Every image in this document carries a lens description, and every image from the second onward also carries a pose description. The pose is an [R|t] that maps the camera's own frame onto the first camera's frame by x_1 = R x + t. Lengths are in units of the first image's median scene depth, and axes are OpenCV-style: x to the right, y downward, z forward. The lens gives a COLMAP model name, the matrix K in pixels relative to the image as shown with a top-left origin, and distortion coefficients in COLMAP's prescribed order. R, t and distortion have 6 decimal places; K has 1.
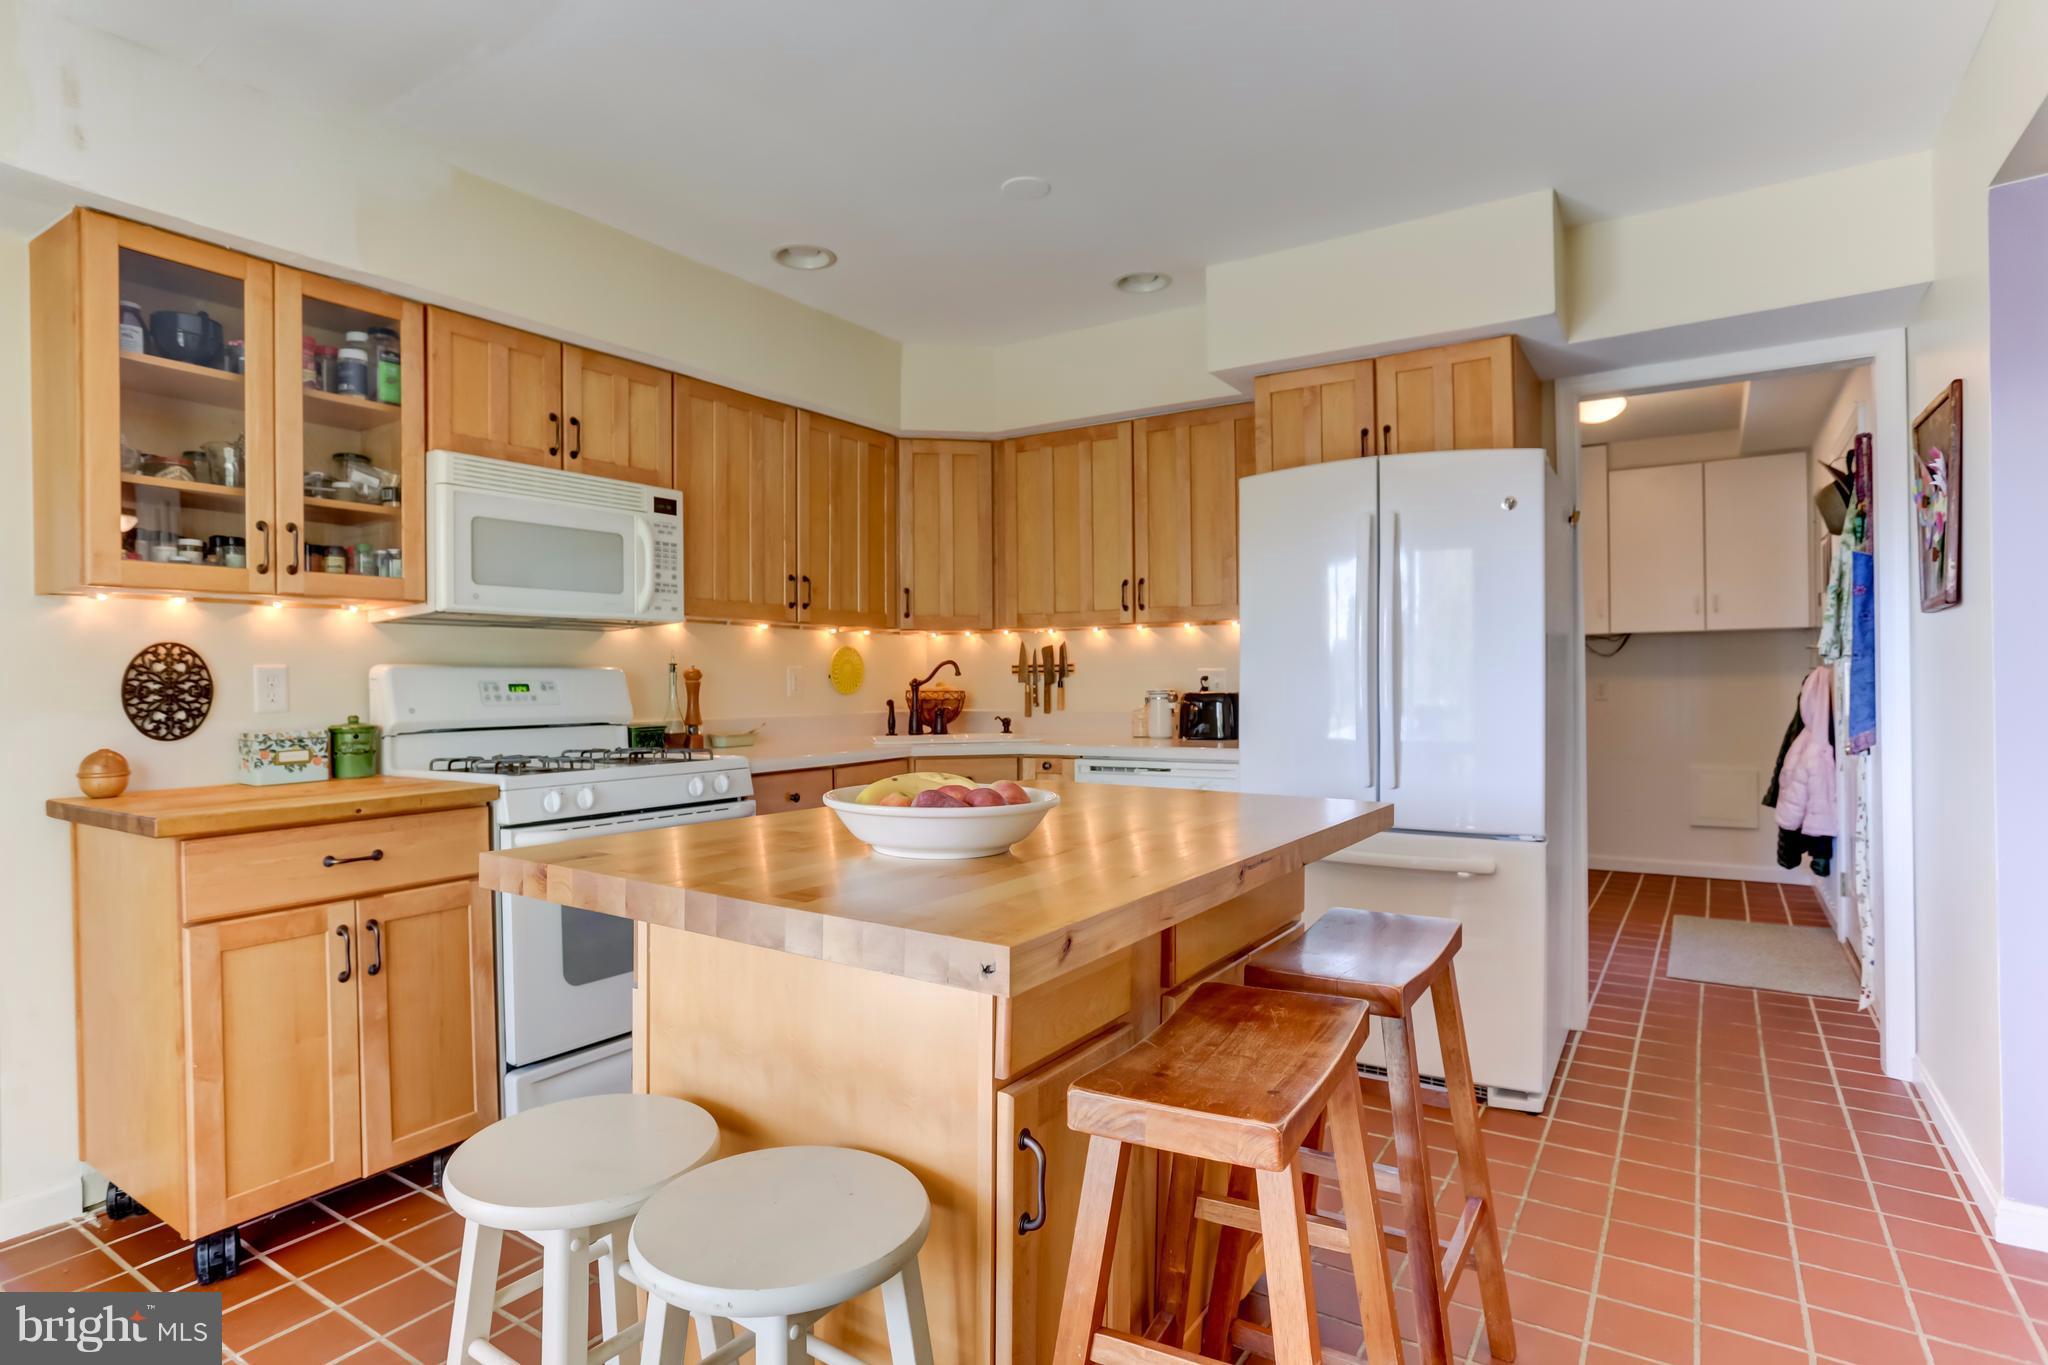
lens RADIAL K [[1081.5, 0, 1024.0], [0, 1081.5, 682.5], [0, 0, 1]] dist [-0.001012, 0.000422]
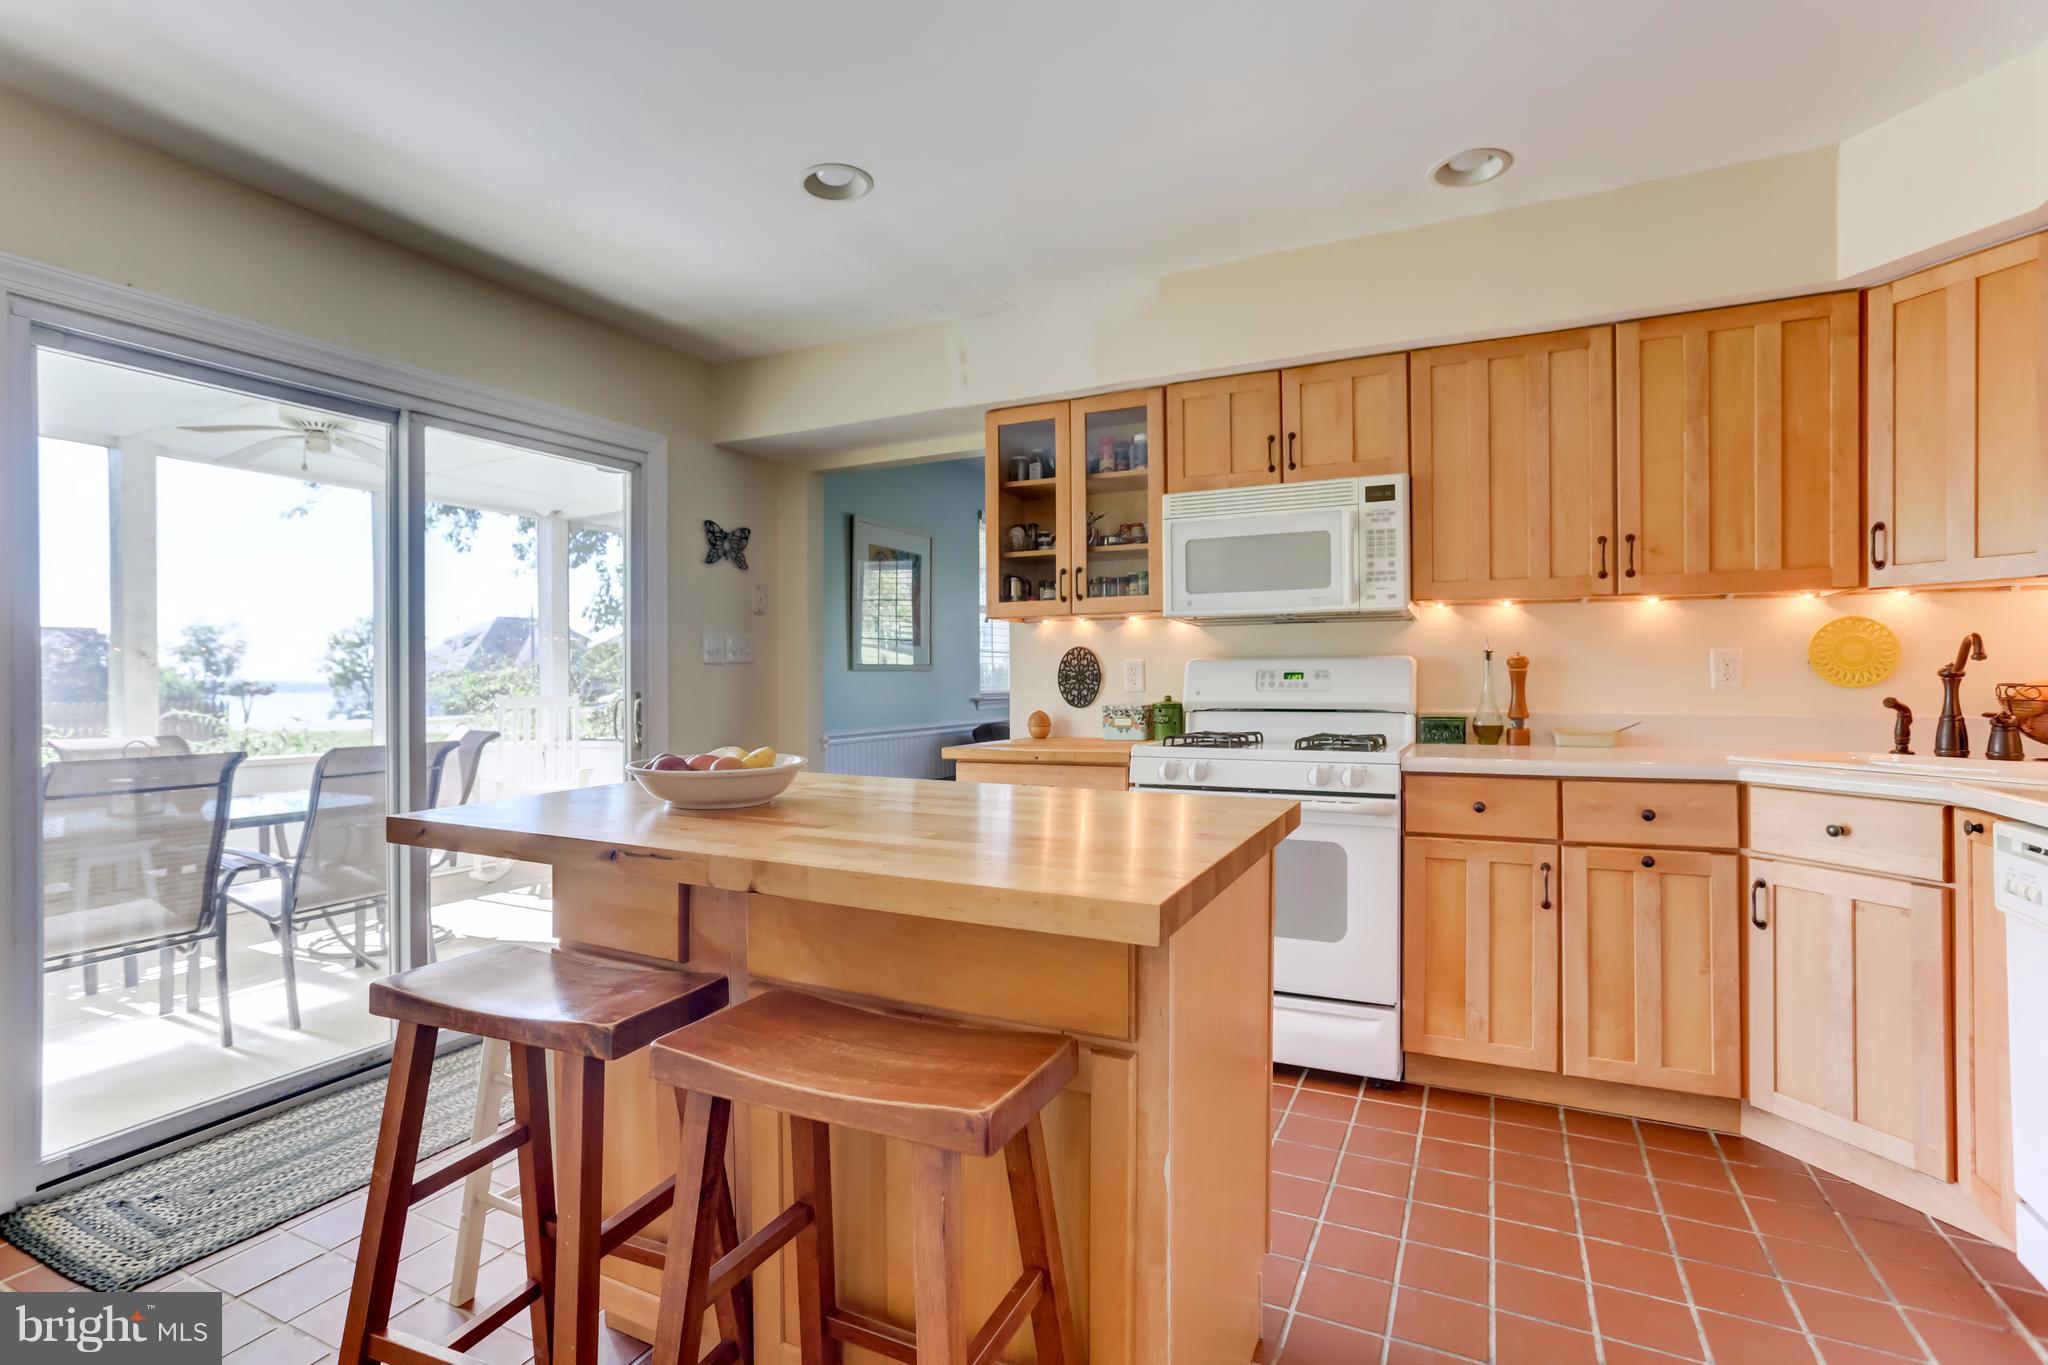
lens RADIAL K [[985.0, 0, 1013.2], [0, 985.0, 674.0], [0, 0, 1]] dist [-0.000623, 0.000449]
pose [[0.137836, 0.005225, -0.990441, 0.537487], [0.003167, 0.999979, 0.005716, -0.004185], [0.990450, -0.003924, 0.137816, 0.567485]]
